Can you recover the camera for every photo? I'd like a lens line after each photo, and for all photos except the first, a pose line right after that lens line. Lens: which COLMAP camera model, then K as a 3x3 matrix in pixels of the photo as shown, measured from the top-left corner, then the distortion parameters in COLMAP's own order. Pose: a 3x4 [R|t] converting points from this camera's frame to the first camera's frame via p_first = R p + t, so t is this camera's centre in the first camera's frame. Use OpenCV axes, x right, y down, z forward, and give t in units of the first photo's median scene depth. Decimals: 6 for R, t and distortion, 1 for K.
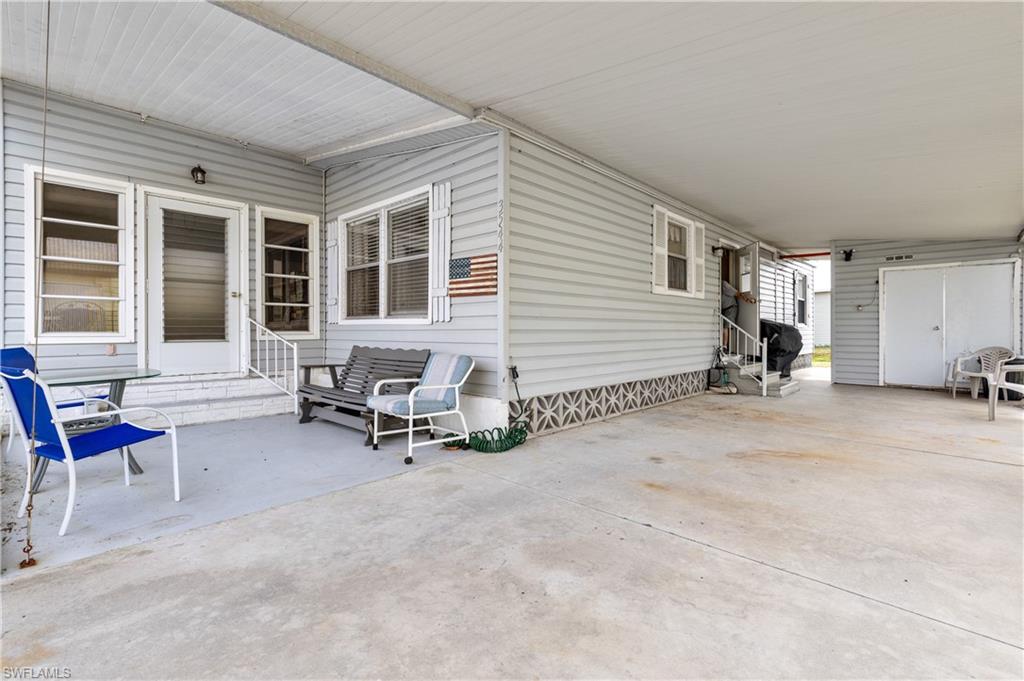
lens RADIAL K [[468.9, 0, 513.4], [0, 468.9, 333.7], [0, 0, 1]] dist [0.003604, -0.001445]
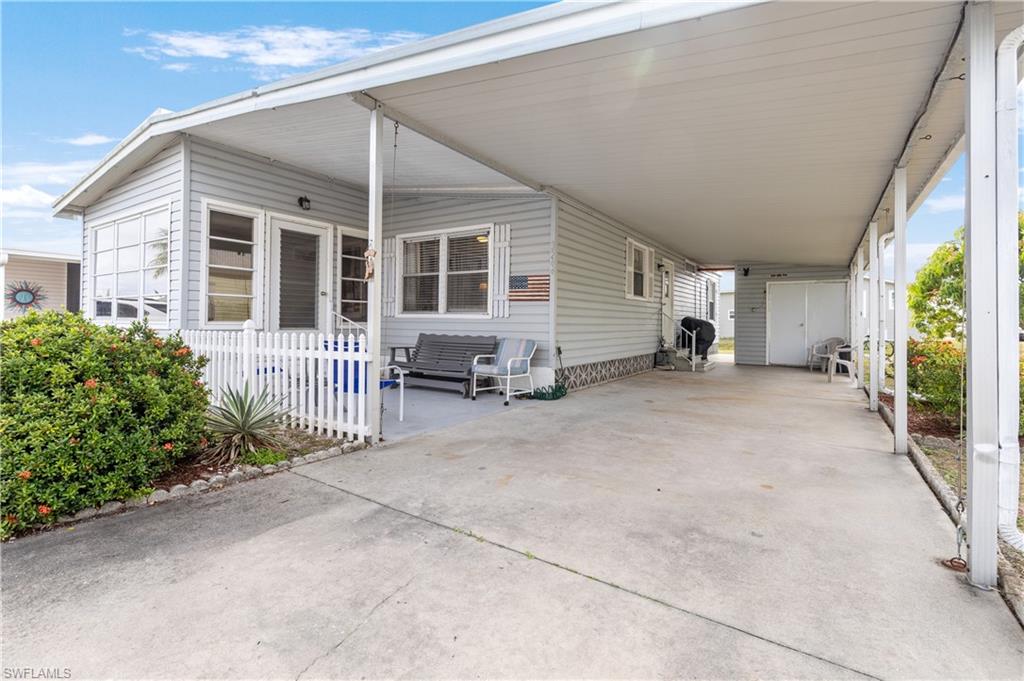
lens RADIAL K [[468.9, 0, 498.9], [0, 468.9, 322.9], [0, 0, 1]] dist [0.003604, -0.001445]
pose [[0.988788, 0.012349, 0.148813, -0.329563], [-0.011845, 0.999921, -0.004275, -0.001214], [-0.148854, 0.002464, 0.988856, -0.402998]]
